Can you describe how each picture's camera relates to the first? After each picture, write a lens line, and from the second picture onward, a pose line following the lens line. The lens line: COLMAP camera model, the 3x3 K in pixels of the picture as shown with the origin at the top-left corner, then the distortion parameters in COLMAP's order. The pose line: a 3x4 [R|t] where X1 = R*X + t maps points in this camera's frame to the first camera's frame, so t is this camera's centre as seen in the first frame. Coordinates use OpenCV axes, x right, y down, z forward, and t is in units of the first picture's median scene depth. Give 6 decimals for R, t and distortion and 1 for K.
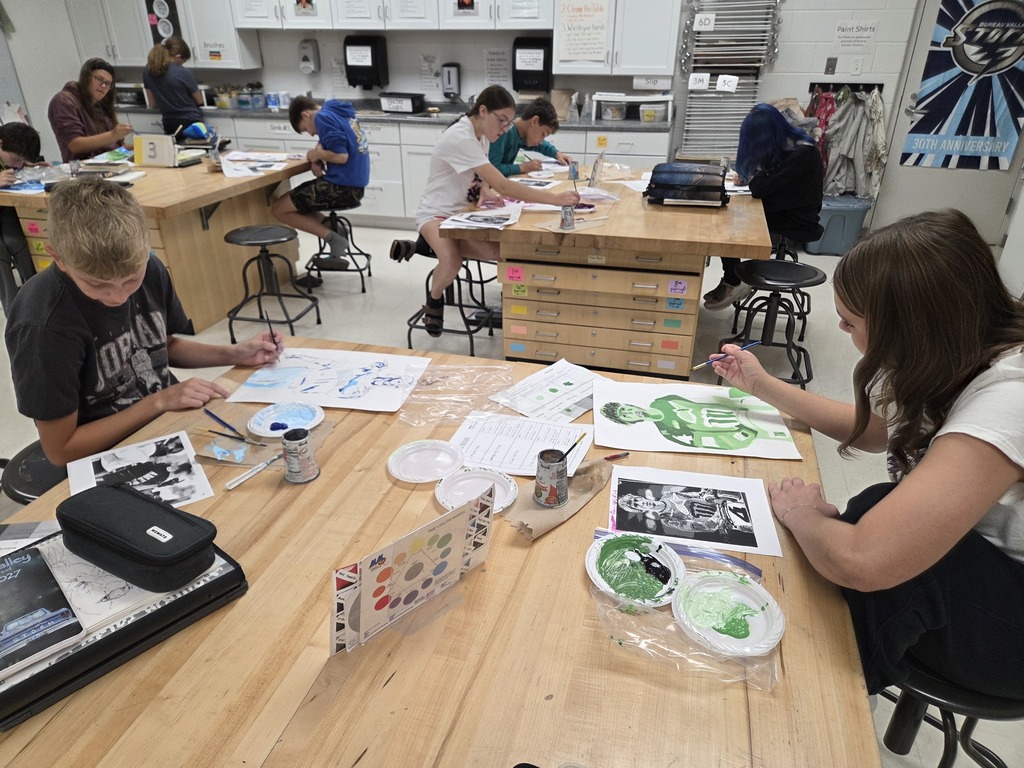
lens RADIAL K [[686.8, 0, 513.8], [0, 686.8, 393.8], [0, 0, 1]] dist [0.056226, -0.045060]
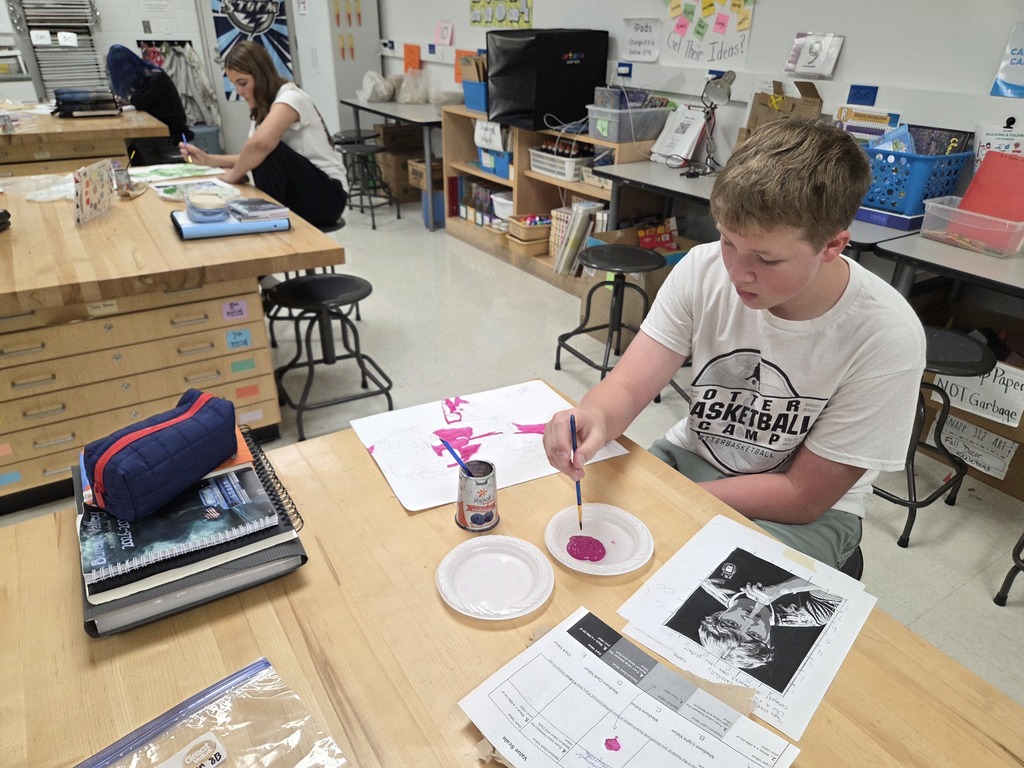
lens RADIAL K [[686.8, 0, 513.8], [0, 686.8, 393.8], [0, 0, 1]] dist [0.056226, -0.045060]
pose [[0.658865, -0.344880, 0.668547, -0.201957], [0.332634, 0.930679, 0.152289, 0.197076], [-0.674724, 0.122043, 0.727910, -0.329320]]
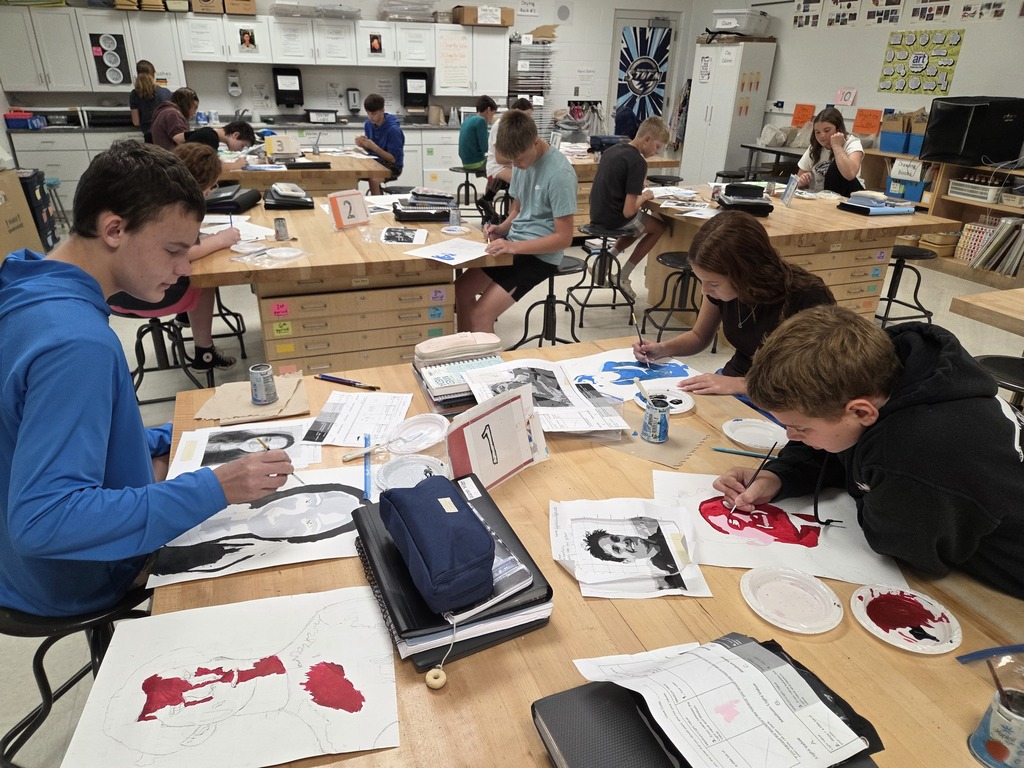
lens RADIAL K [[681.8, 0, 512.0], [0, 681.8, 384.0], [0, 0, 1]] dist [0.073295, -0.078623]
pose [[0.809744, -0.228683, 0.540388, -0.802190], [0.254909, 0.966586, 0.027074, 0.168149], [-0.528522, 0.115827, 0.840981, -0.318376]]
